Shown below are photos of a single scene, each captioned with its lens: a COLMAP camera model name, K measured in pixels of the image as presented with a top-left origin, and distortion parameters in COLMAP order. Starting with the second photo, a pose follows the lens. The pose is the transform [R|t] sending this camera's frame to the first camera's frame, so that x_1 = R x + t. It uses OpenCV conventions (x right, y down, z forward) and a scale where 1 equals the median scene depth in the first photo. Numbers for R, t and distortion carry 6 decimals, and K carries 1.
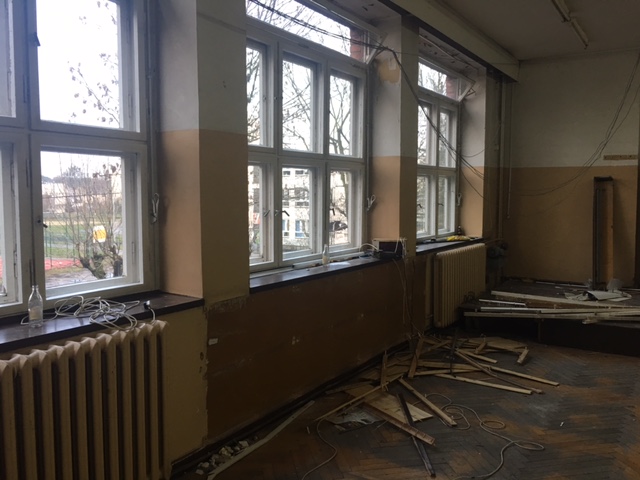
lens RADIAL K [[546.2, 0, 318.3], [0, 546.2, 229.8], [0, 0, 1]] dist [0.074212, -0.100303]
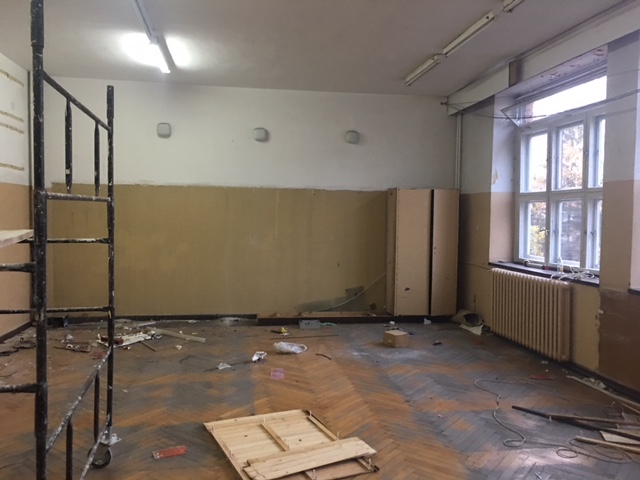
lens RADIAL K [[546.2, 0, 320.6], [0, 546.2, 237.3], [0, 0, 1]] dist [0.074212, -0.100303]
pose [[-0.734169, 0.017068, -0.678753, 1.273597], [-0.052601, 0.995250, 0.081922, -0.082657], [0.676927, 0.095848, -0.729783, 1.377878]]
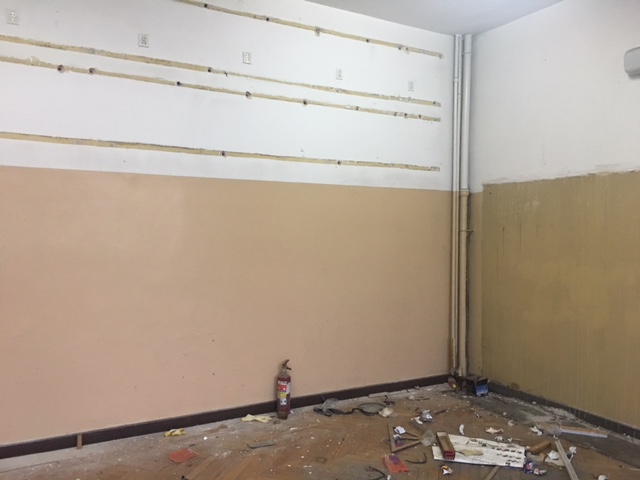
lens RADIAL K [[546.2, 0, 318.8], [0, 546.2, 239.3], [0, 0, 1]] dist [0.074212, -0.100303]
pose [[-0.893493, -0.018170, 0.448709, 0.465421], [0.017658, 0.996987, 0.075535, -0.042658], [-0.448729, 0.075414, -0.890480, 0.762336]]
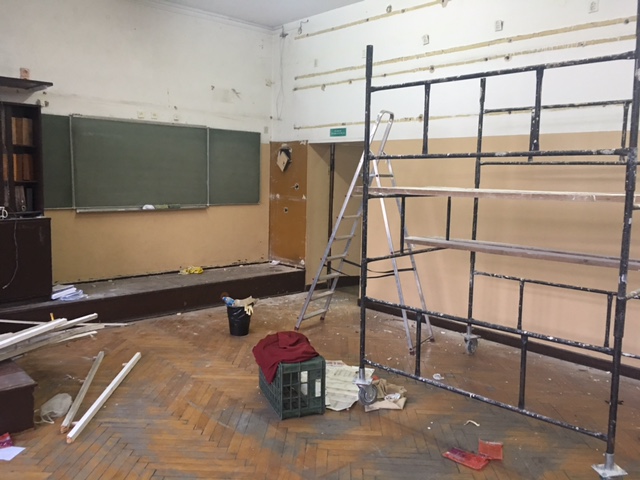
lens RADIAL K [[546.2, 0, 316.0], [0, 546.2, 235.3], [0, 0, 1]] dist [0.074212, -0.100303]
pose [[0.236289, -0.101959, 0.966319, 0.101654], [0.038160, 0.994686, 0.095621, -0.015781], [-0.970933, 0.014281, 0.238924, 0.303430]]
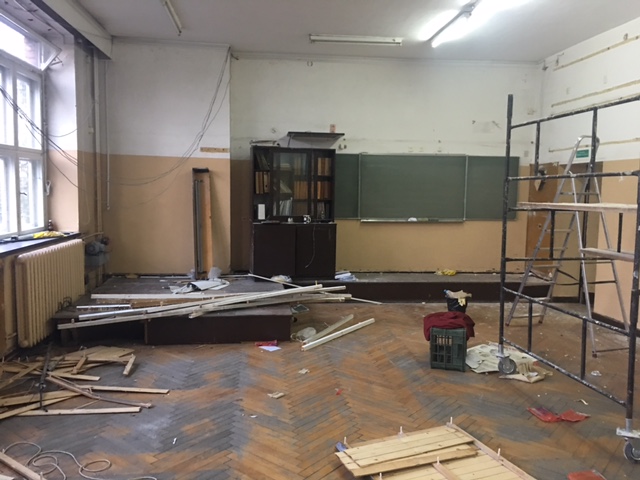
lens RADIAL K [[546.2, 0, 314.0], [0, 546.2, 238.7], [0, 0, 1]] dist [0.074212, -0.100303]
pose [[0.772733, -0.045652, 0.633087, 0.040410], [0.024080, 0.998801, 0.042633, -0.005193], [-0.634274, -0.017699, 0.772905, 0.109230]]
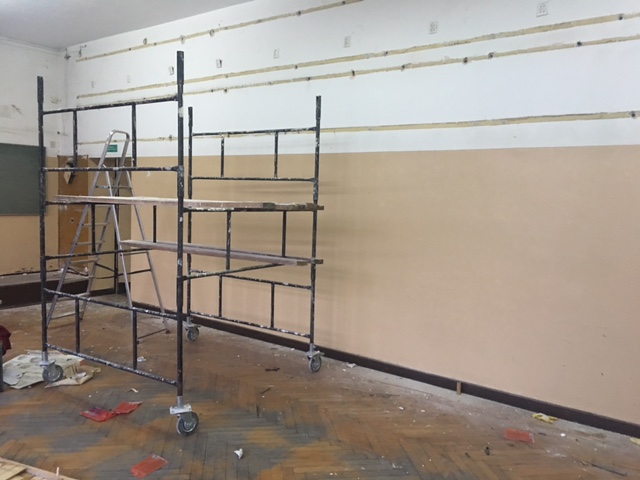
lens RADIAL K [[546.2, 0, 316.0], [0, 546.2, 234.4], [0, 0, 1]] dist [0.074212, -0.100303]
pose [[0.062058, -0.071664, 0.995496, 0.048844], [0.030778, 0.997082, 0.069860, -0.005183], [-0.997598, 0.026304, 0.064083, 0.129078]]
